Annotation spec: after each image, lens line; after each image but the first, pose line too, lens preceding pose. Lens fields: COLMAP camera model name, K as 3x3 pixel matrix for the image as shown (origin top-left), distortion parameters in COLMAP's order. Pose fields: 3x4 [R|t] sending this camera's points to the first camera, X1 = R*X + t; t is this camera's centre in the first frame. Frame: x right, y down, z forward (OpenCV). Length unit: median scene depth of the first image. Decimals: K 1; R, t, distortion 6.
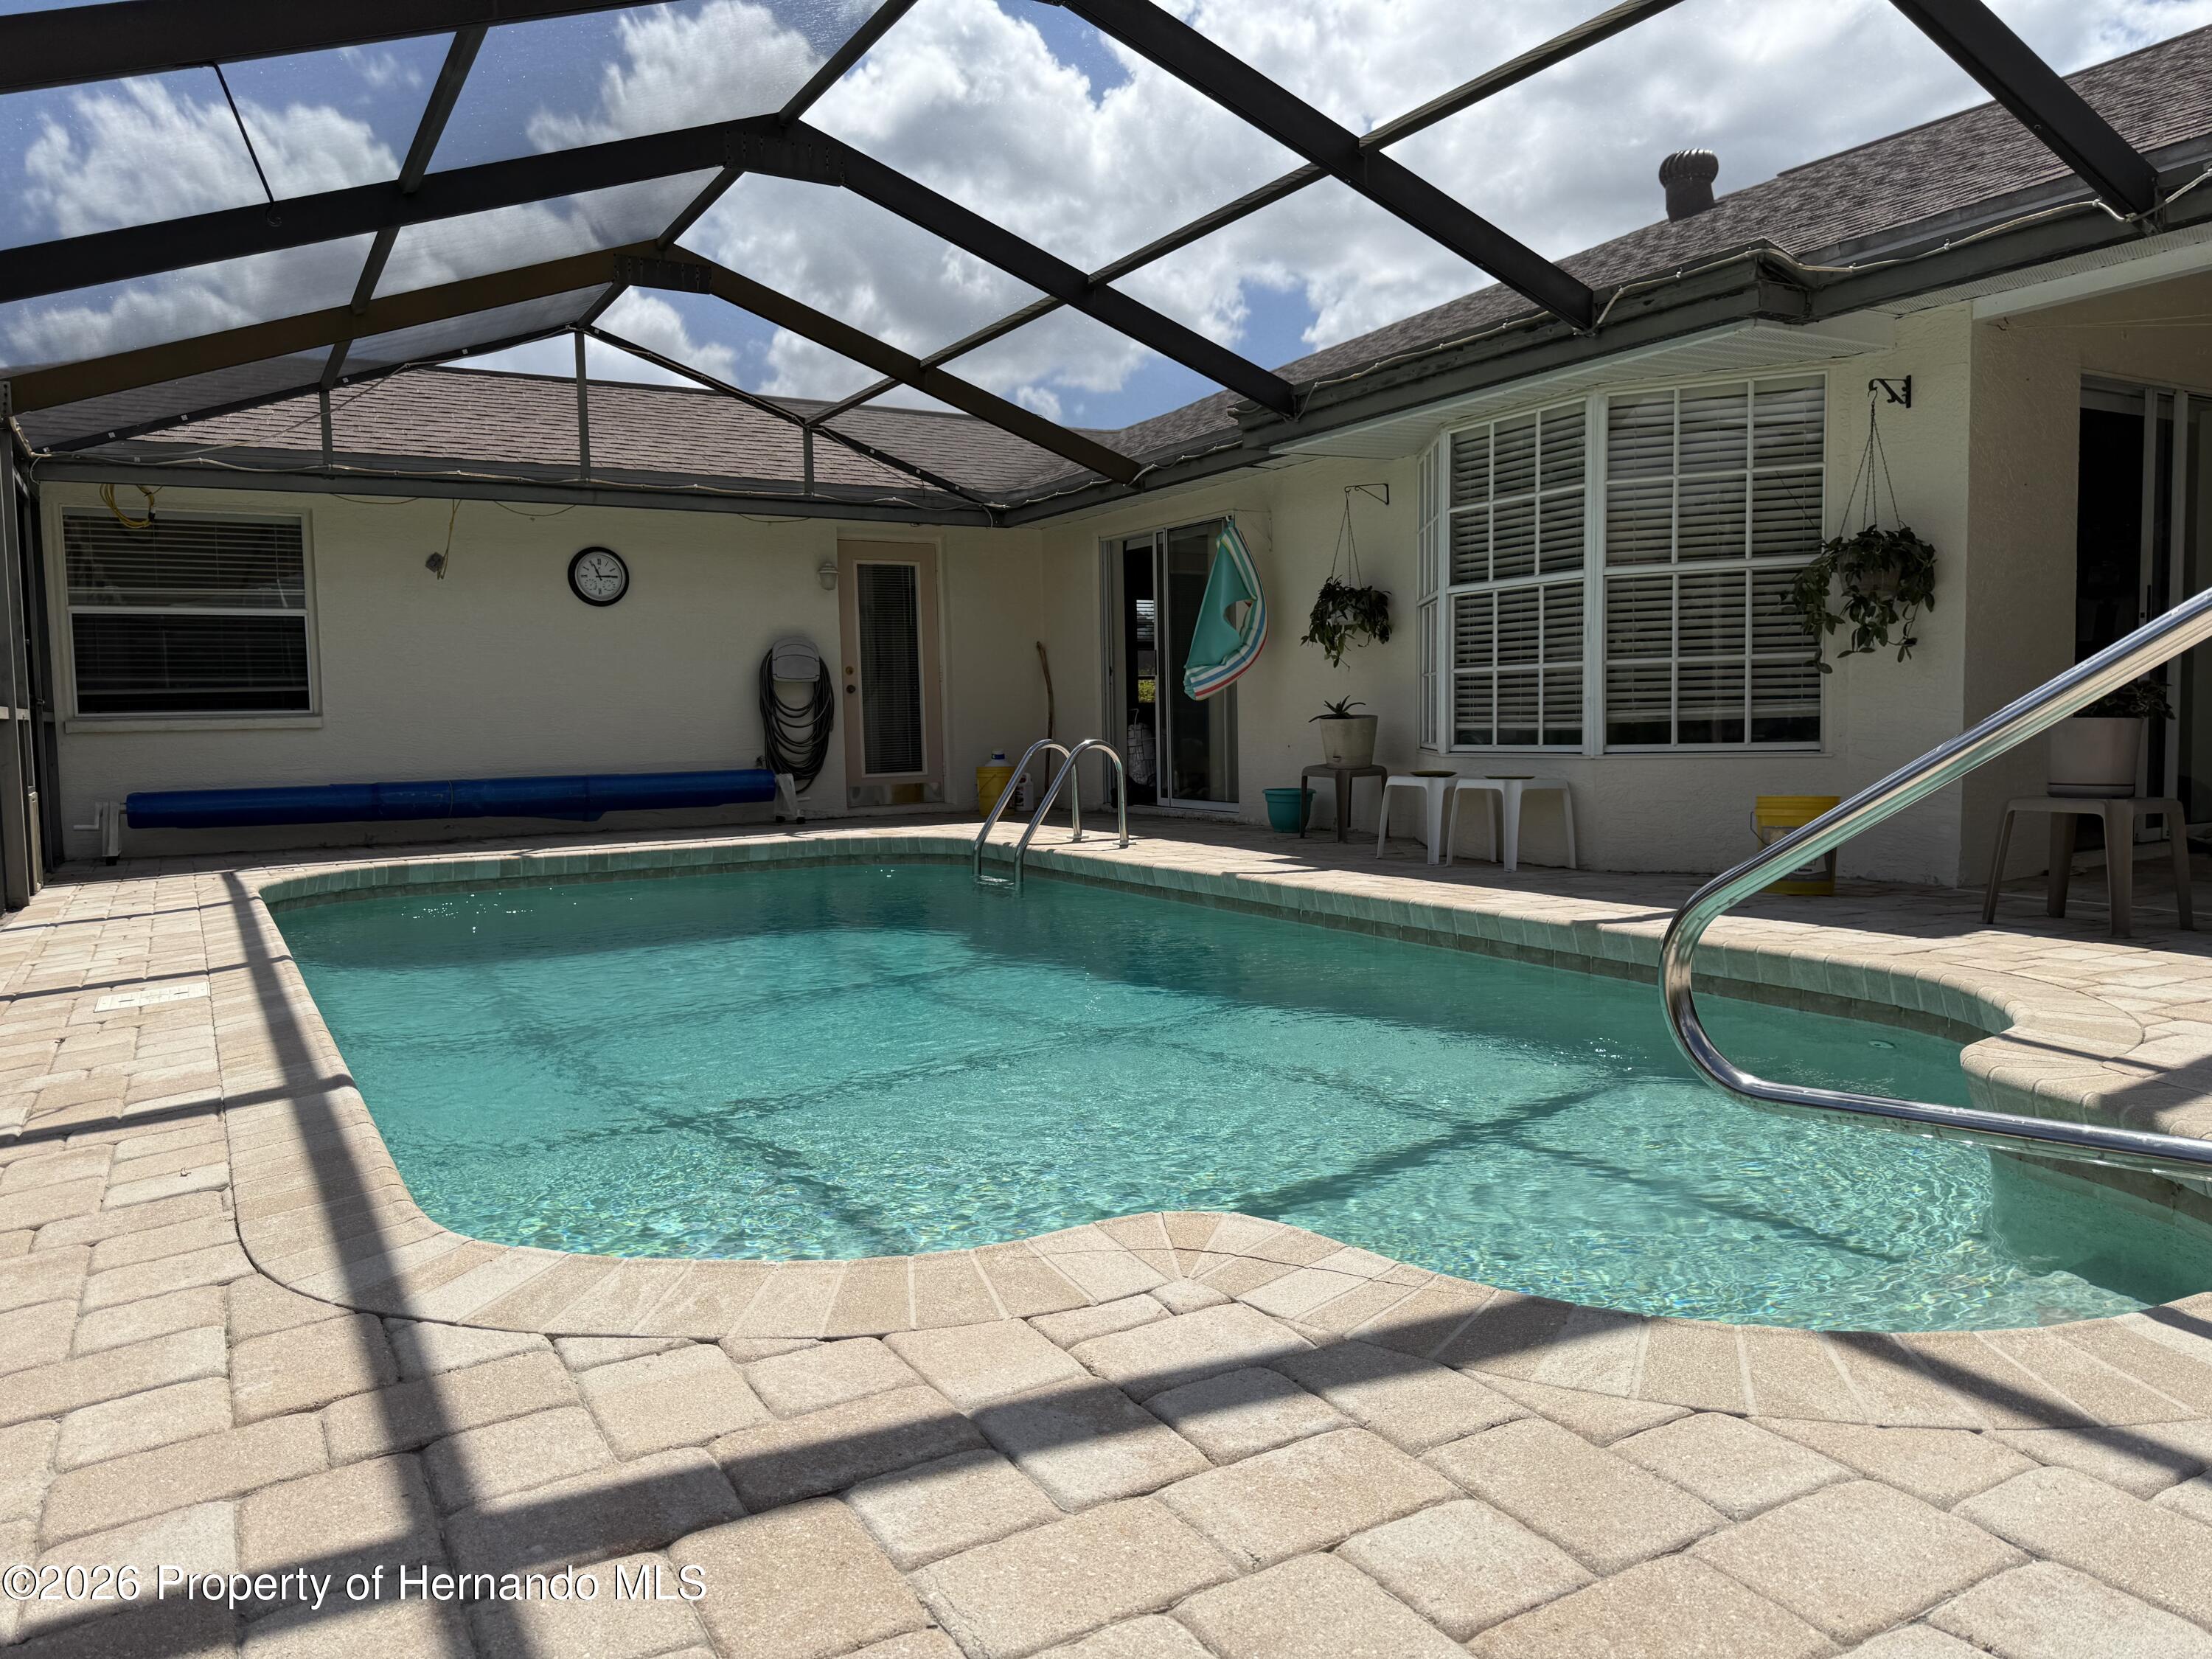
lens RADIAL K [[1546.4, 0, 1103.8], [0, 1546.4, 830.4], [0, 0, 1]] dist [0.074182, -0.098369]
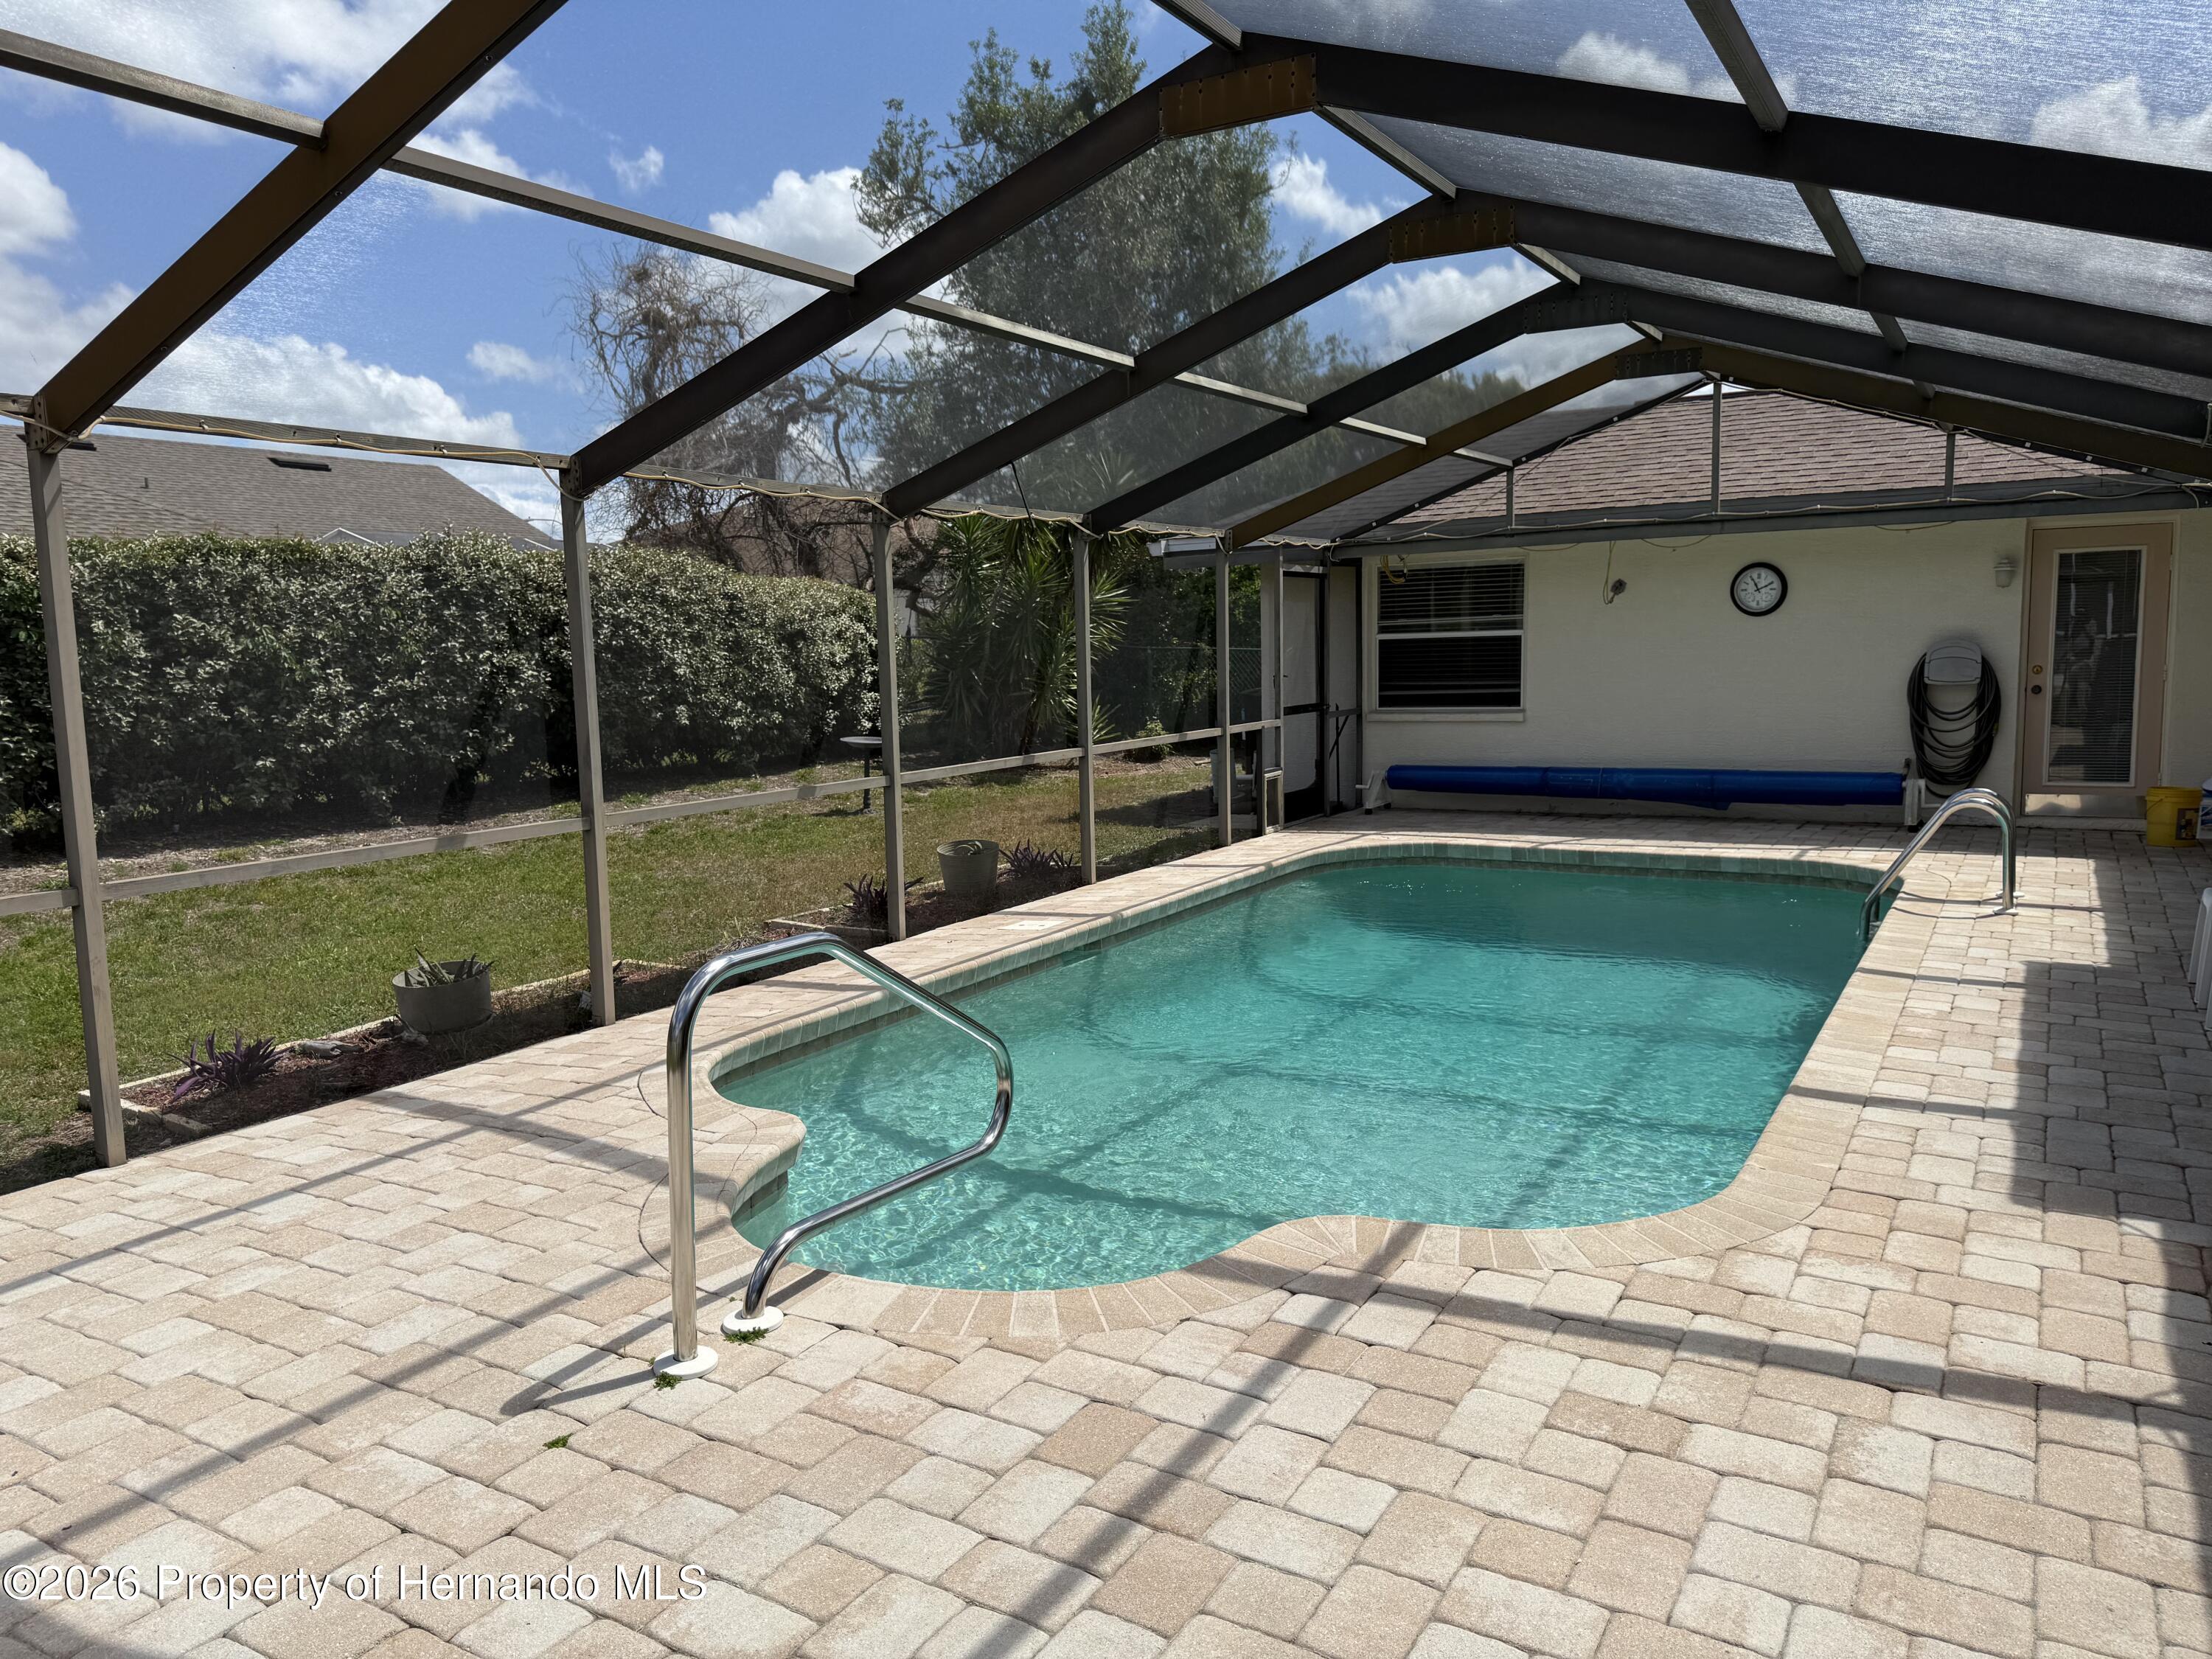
lens RADIAL K [[1554.5, 0, 1106.0], [0, 1554.5, 829.5], [0, 0, 1]] dist [0.072912, -0.099293]
pose [[0.484126, 0.113853, -0.867560, 0.544095], [-0.048505, 0.993466, 0.103308, -0.107375], [0.873653, -0.007933, 0.486485, 0.068874]]
